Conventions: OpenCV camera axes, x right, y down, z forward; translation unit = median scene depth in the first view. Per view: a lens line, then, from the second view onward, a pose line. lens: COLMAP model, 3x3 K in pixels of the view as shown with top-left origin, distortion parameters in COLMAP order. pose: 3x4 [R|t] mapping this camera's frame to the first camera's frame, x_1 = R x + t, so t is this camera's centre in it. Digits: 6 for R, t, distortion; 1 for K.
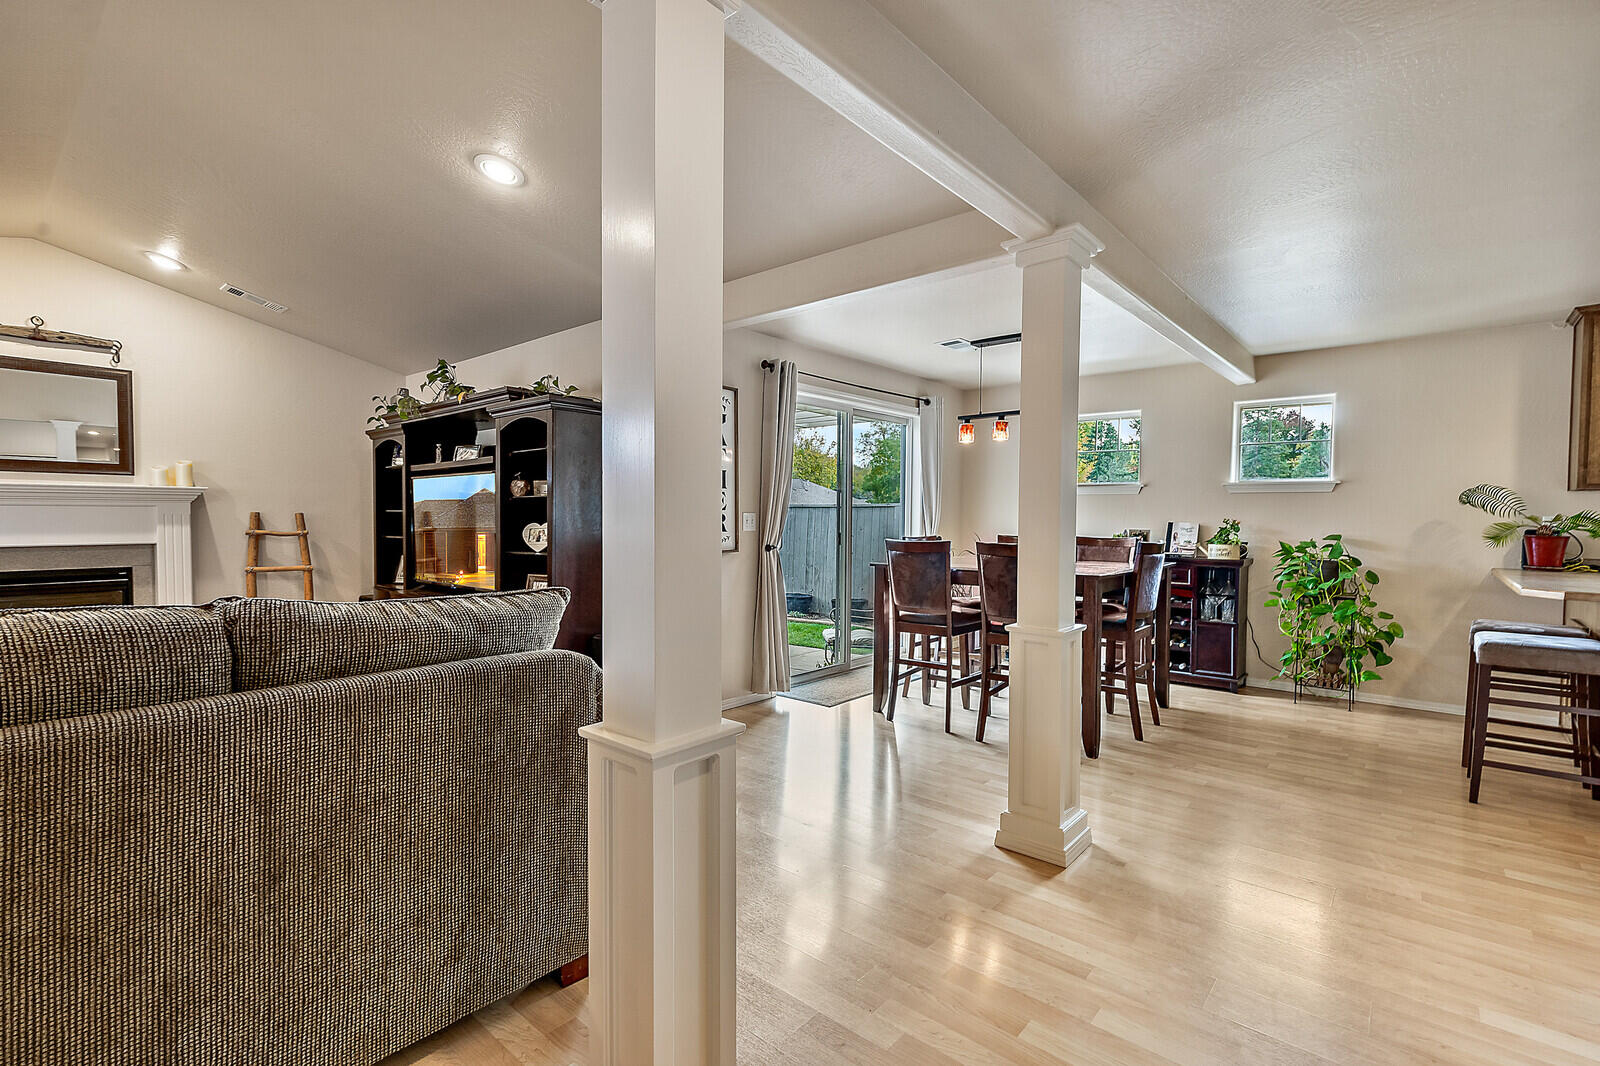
lens RADIAL K [[725.0, 0, 805.5], [0, 725.0, 539.6], [0, 0, 1]] dist [0.001681, 0.000504]
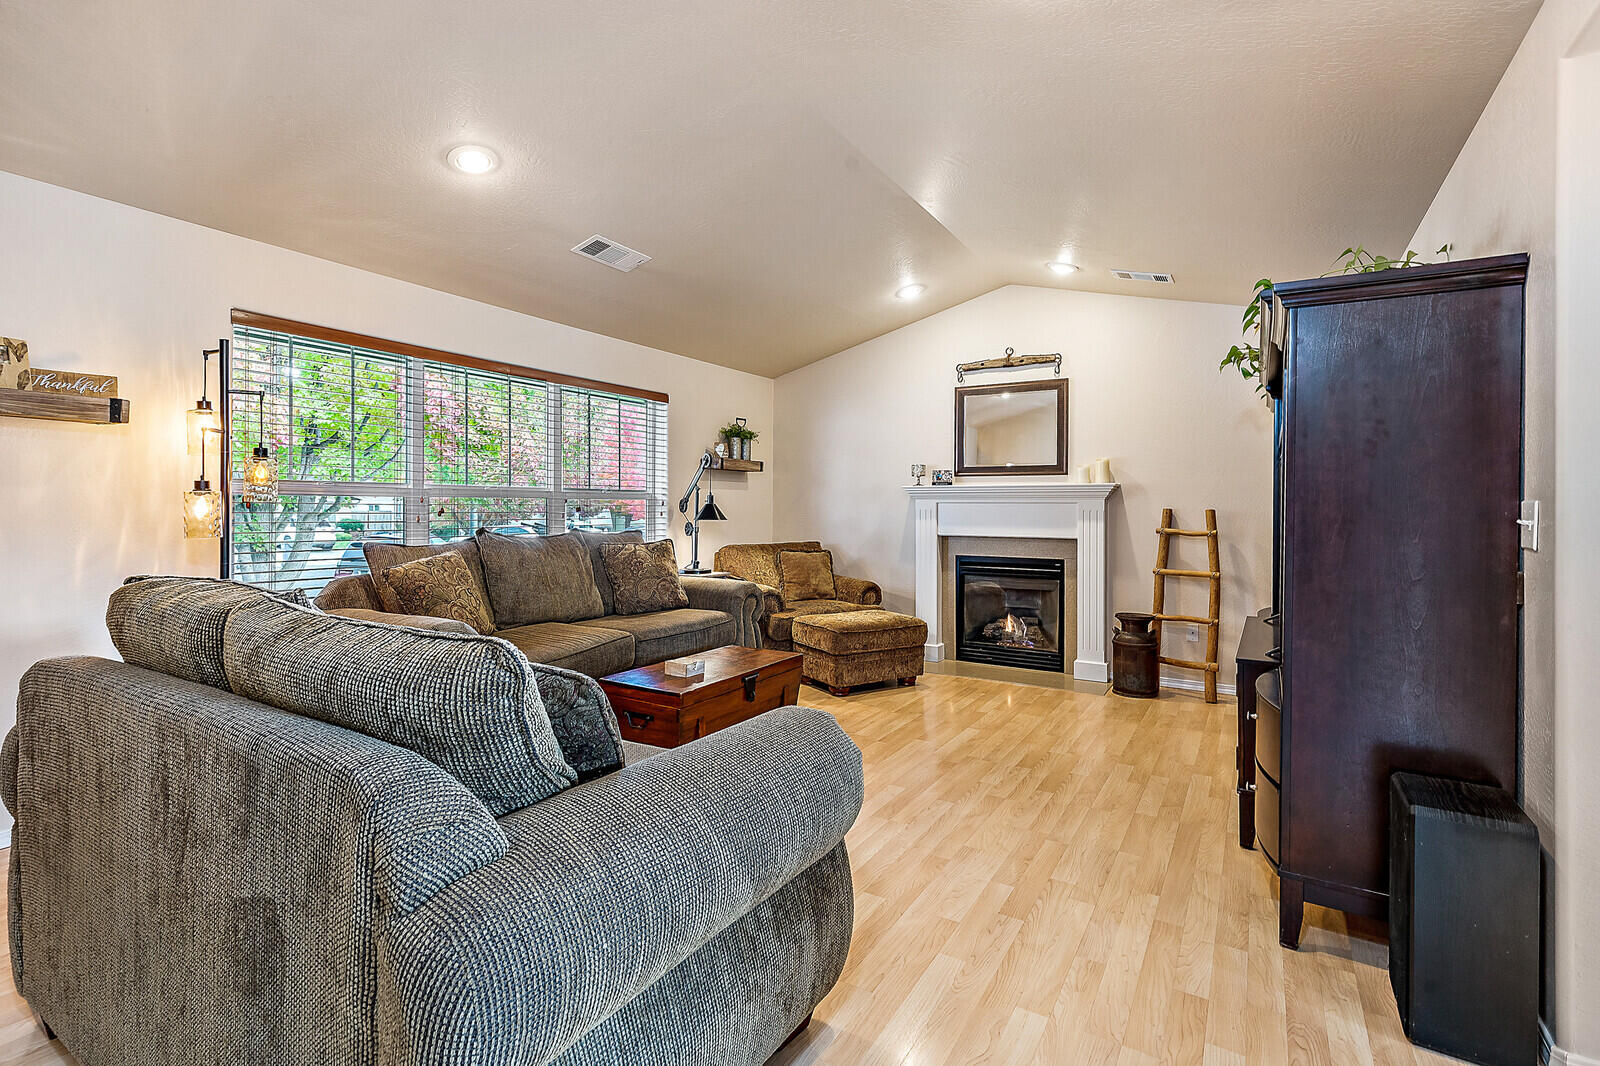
lens RADIAL K [[737.3, 0, 807.8], [0, 737.3, 512.0], [0, 0, 1]] dist [0.003437, -0.000207]
pose [[0.161363, 0.001872, -0.986893, 0.096793], [-0.038900, 0.999233, -0.004465, -0.013644], [0.986128, 0.039111, 0.161312, 0.462589]]
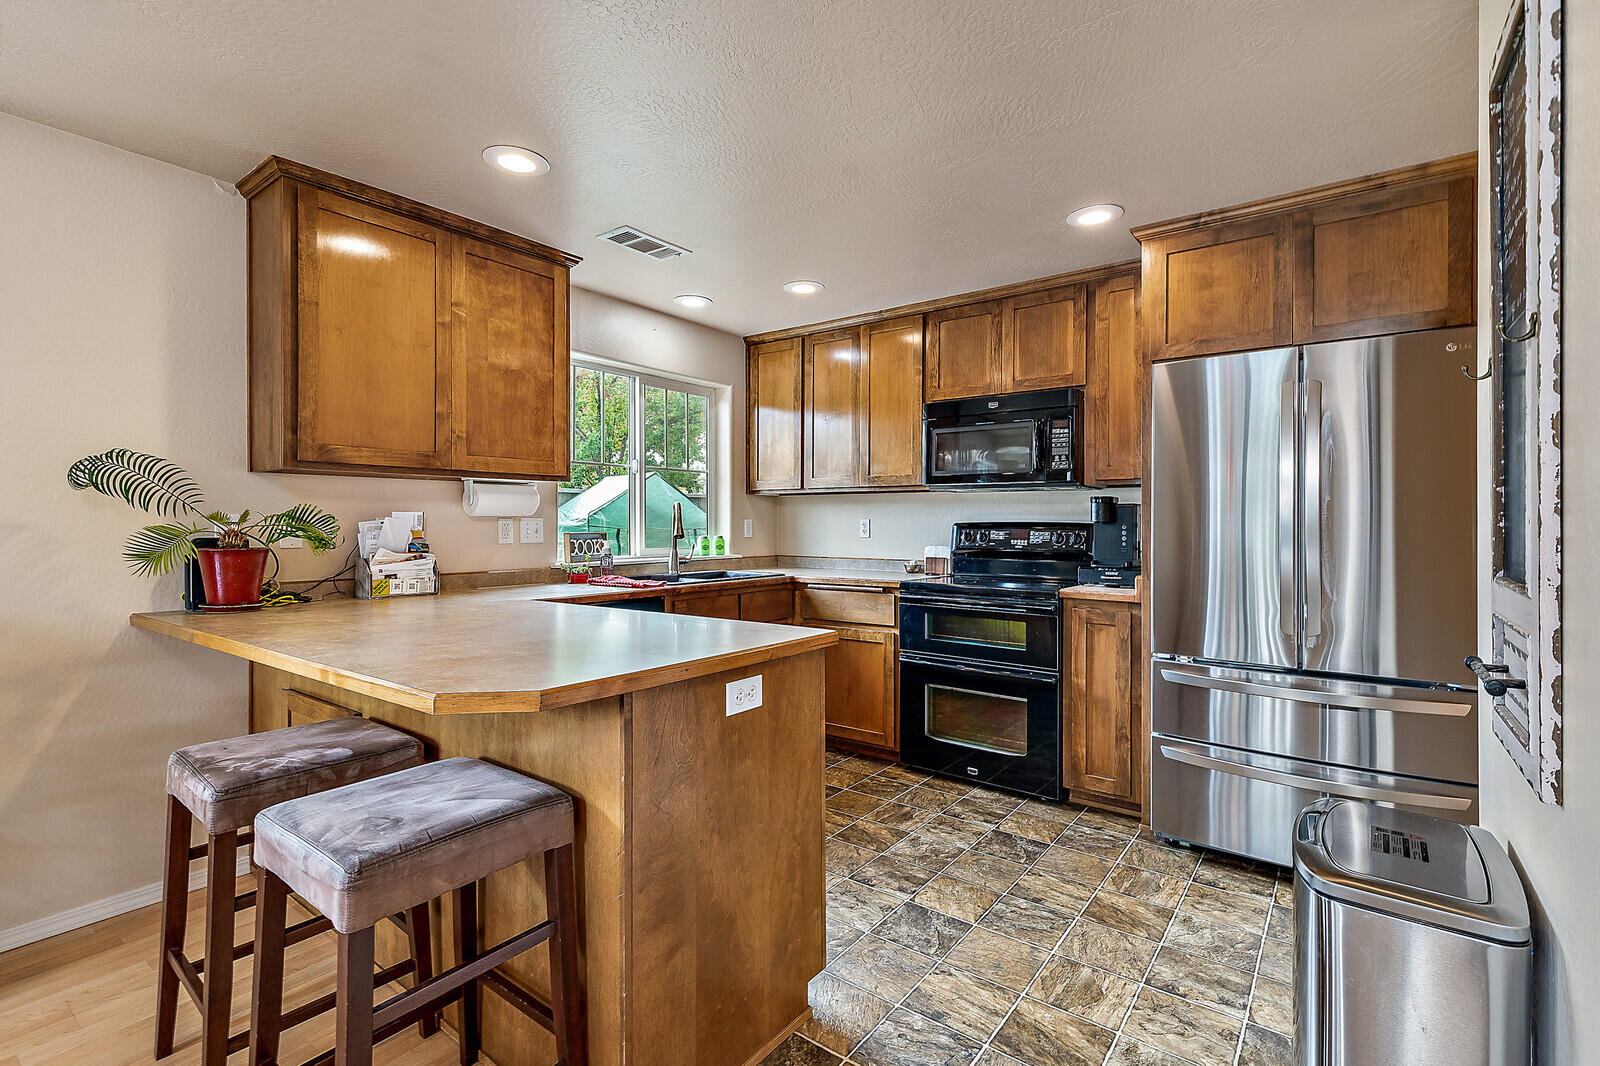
lens RADIAL K [[732.0, 0, 804.2], [0, 732.0, 523.4], [0, 0, 1]] dist [0.007335, -0.000069]
pose [[-0.067178, -0.007098, 0.997716, 0.364717], [0.031279, 0.999468, 0.009216, -0.014030], [-0.997251, 0.031827, -0.066920, 0.516988]]
